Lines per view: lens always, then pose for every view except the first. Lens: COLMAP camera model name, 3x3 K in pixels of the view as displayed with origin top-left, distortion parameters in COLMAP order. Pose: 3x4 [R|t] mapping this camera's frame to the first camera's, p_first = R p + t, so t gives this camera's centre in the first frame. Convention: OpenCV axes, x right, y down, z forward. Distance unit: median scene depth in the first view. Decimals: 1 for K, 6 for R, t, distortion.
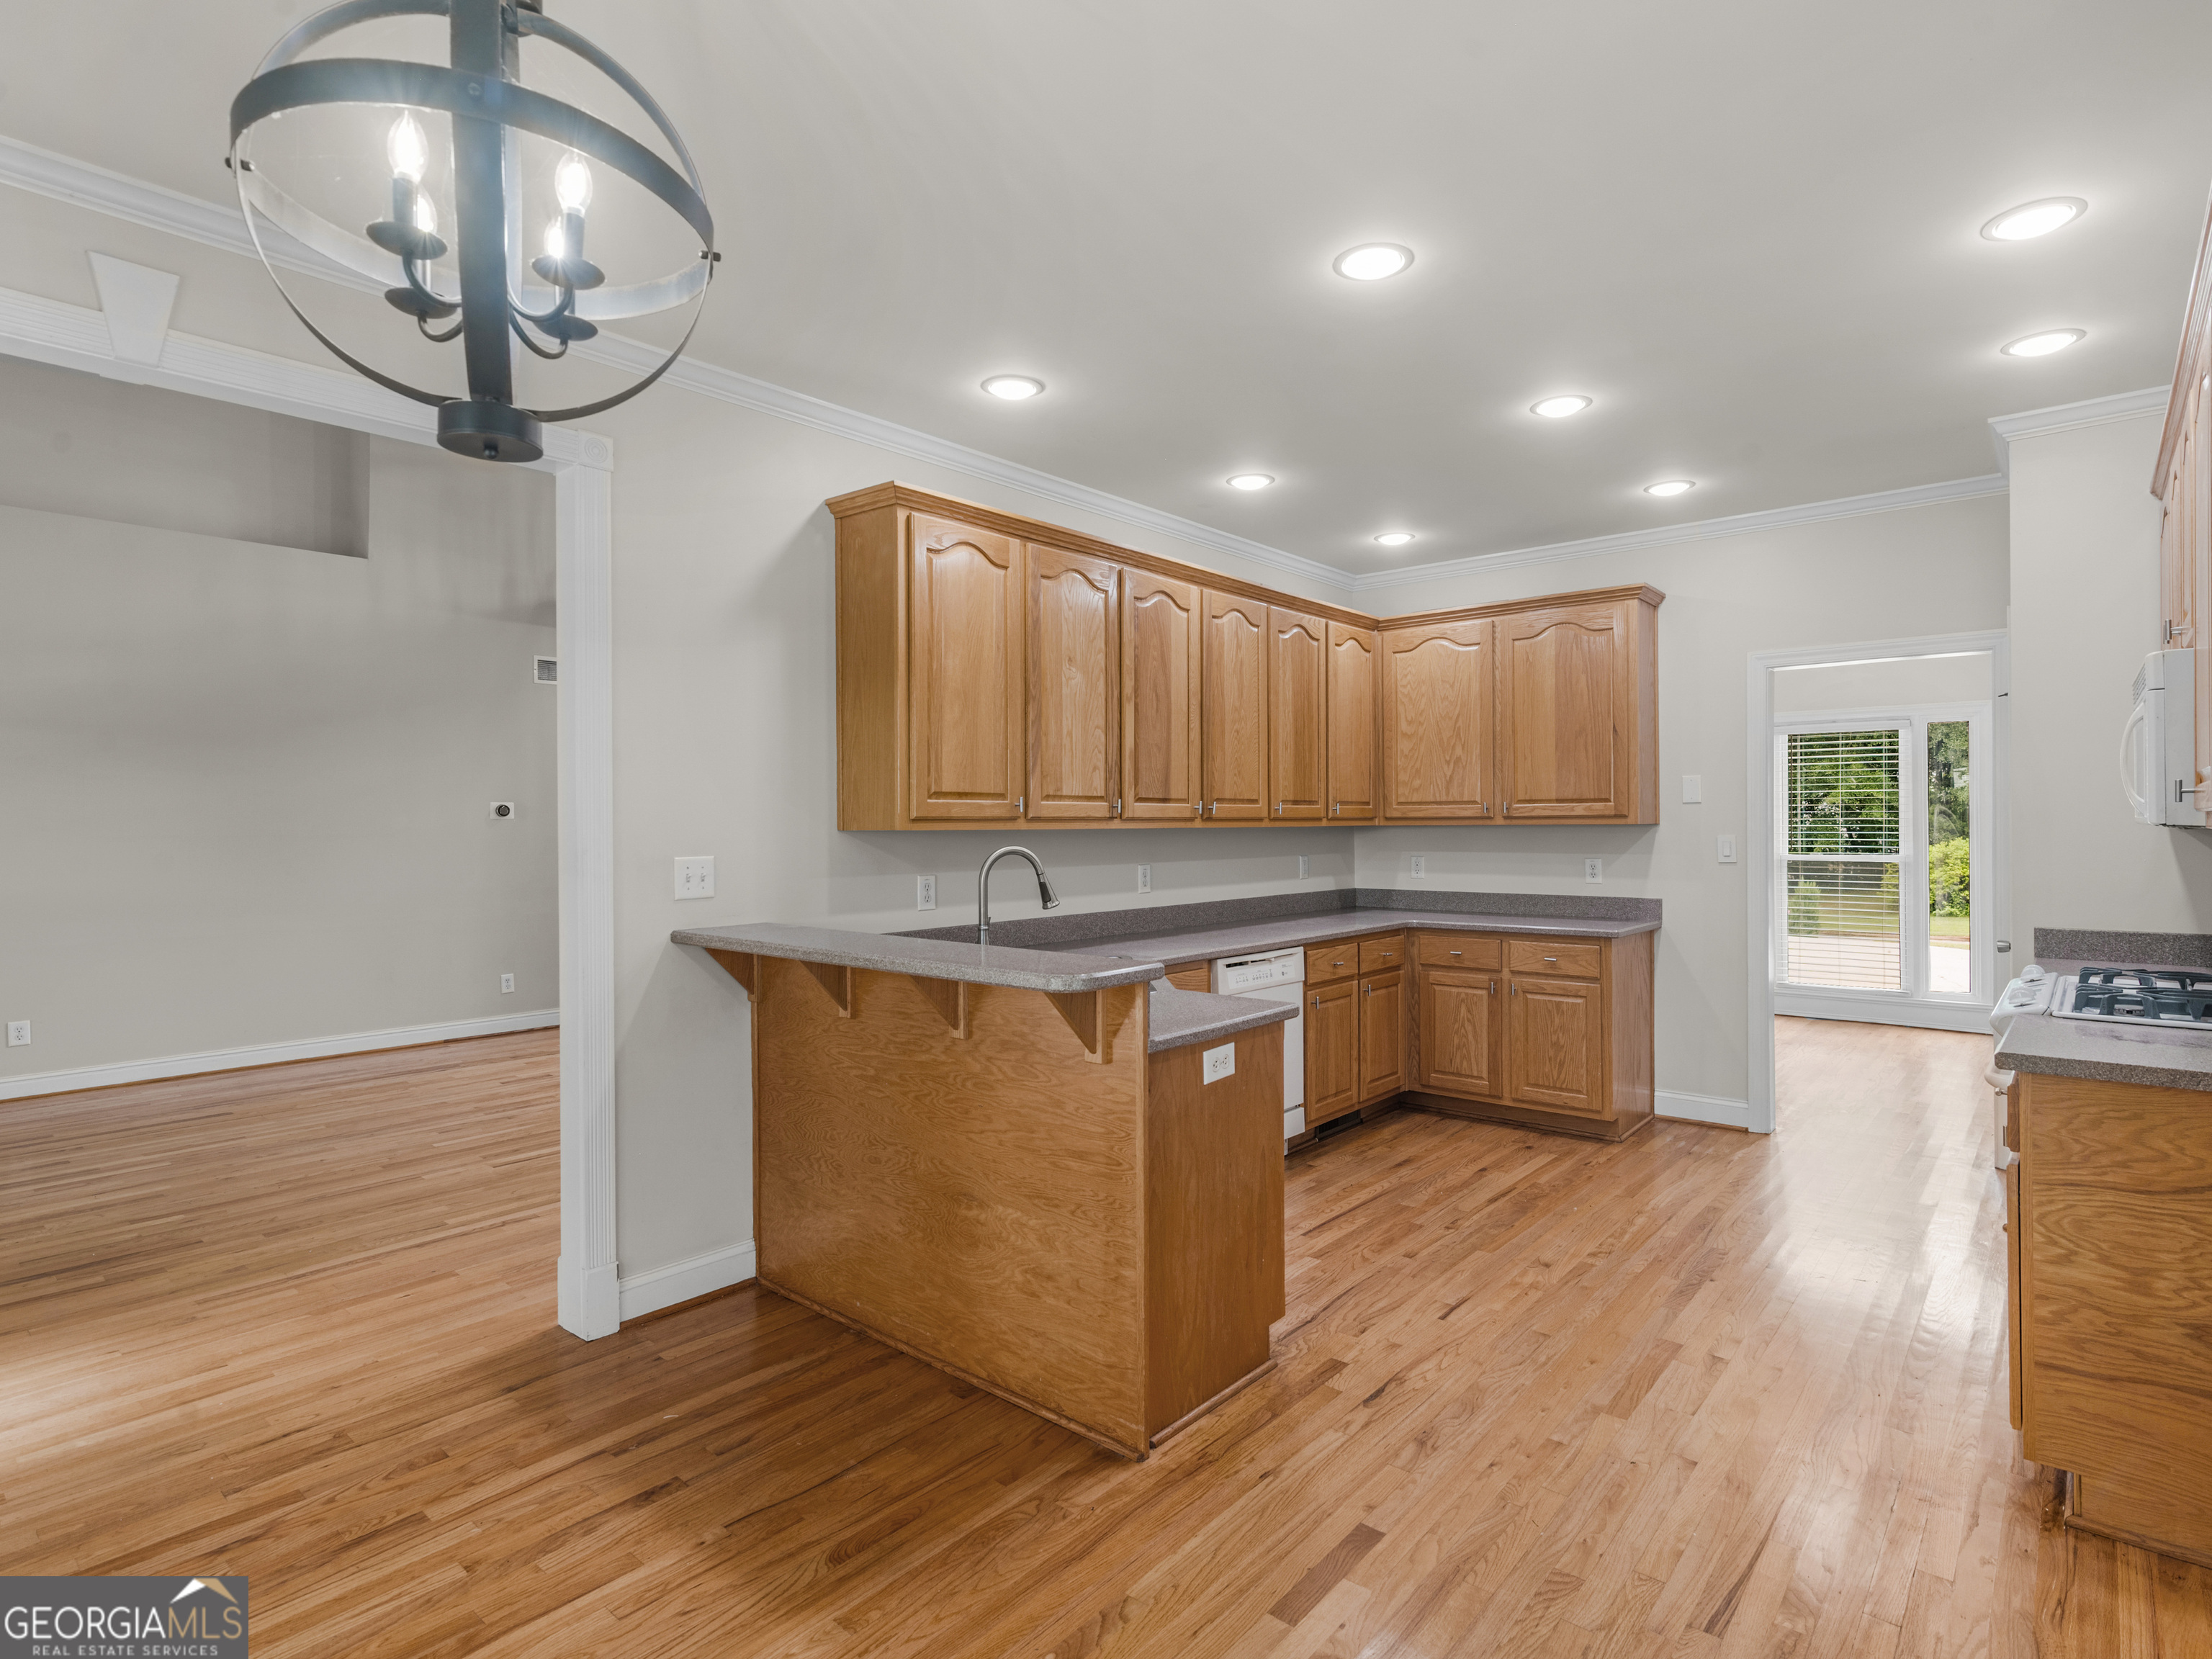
lens RADIAL K [[1155.5, 0, 1102.5], [0, 1155.5, 819.6], [0, 0, 1]] dist [-0.003852, -0.001089]
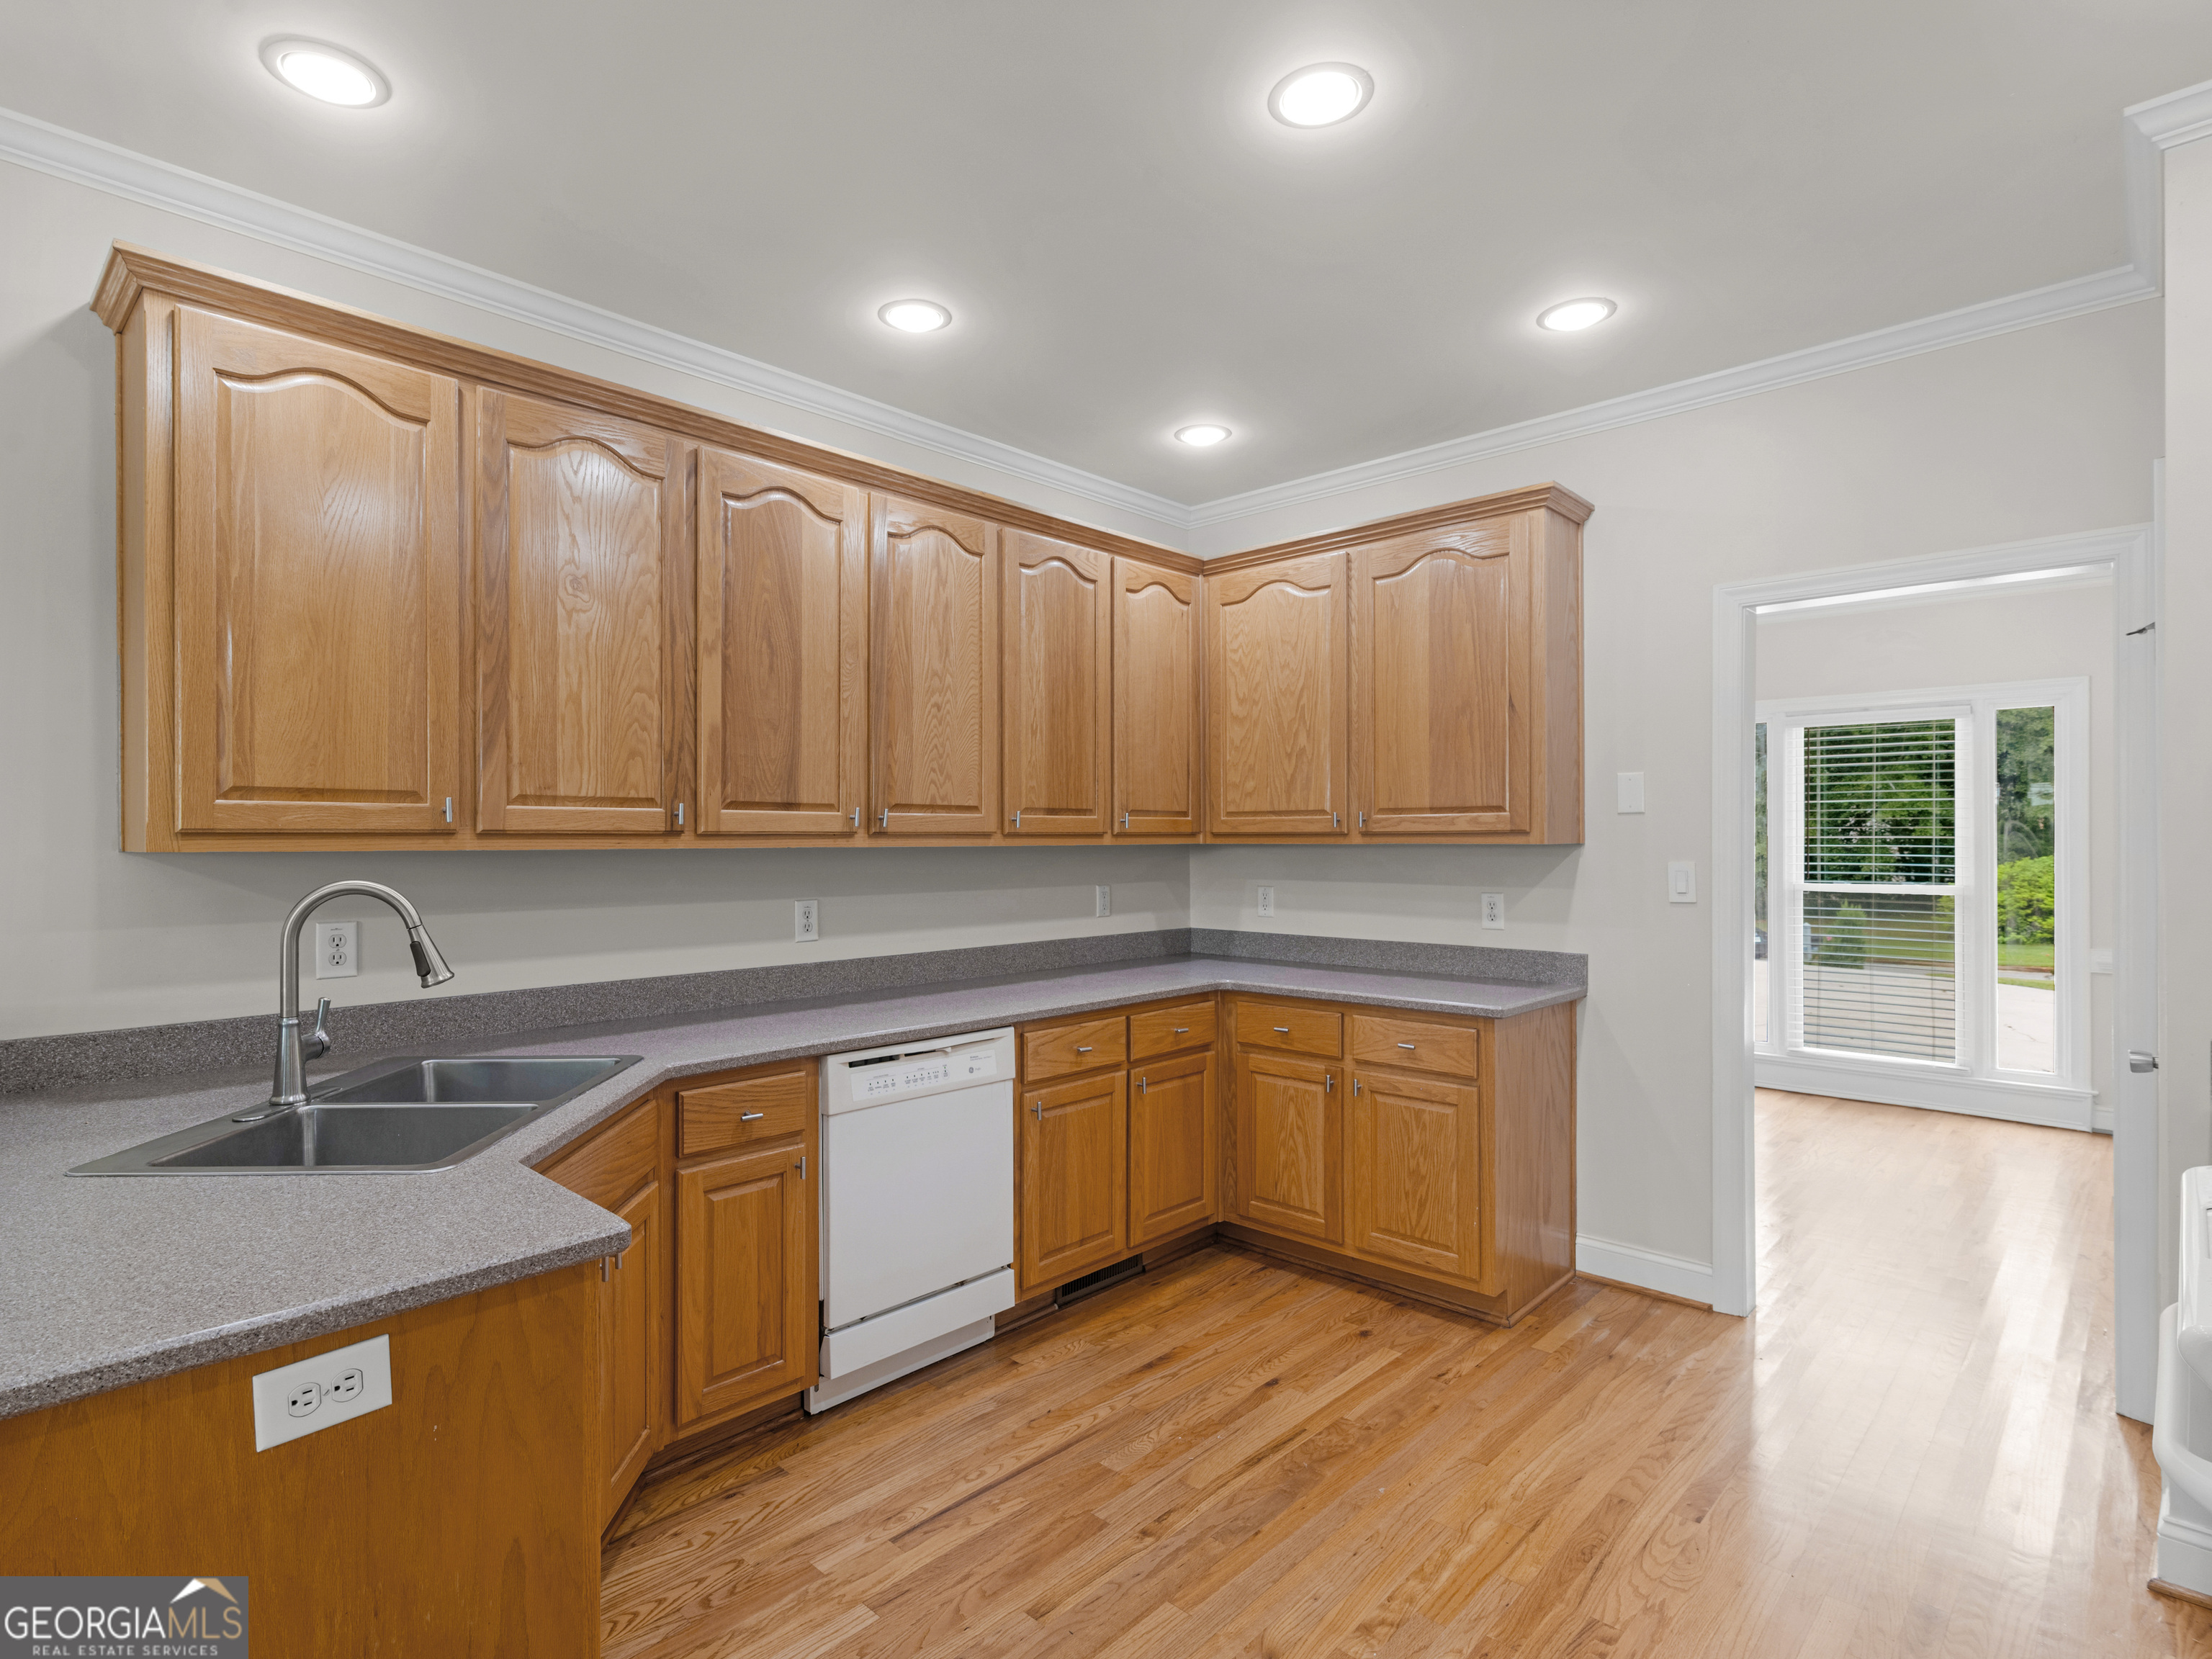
lens RADIAL K [[1134.4, 0, 1073.7], [0, 1134.4, 832.6], [0, 0, 1]] dist [0.000629, 0.000111]
pose [[0.998351, 0.003959, -0.057263, 0.228189], [-0.004012, 0.999992, -0.000807, -0.001407], [0.057260, 0.001035, 0.998359, 0.326490]]
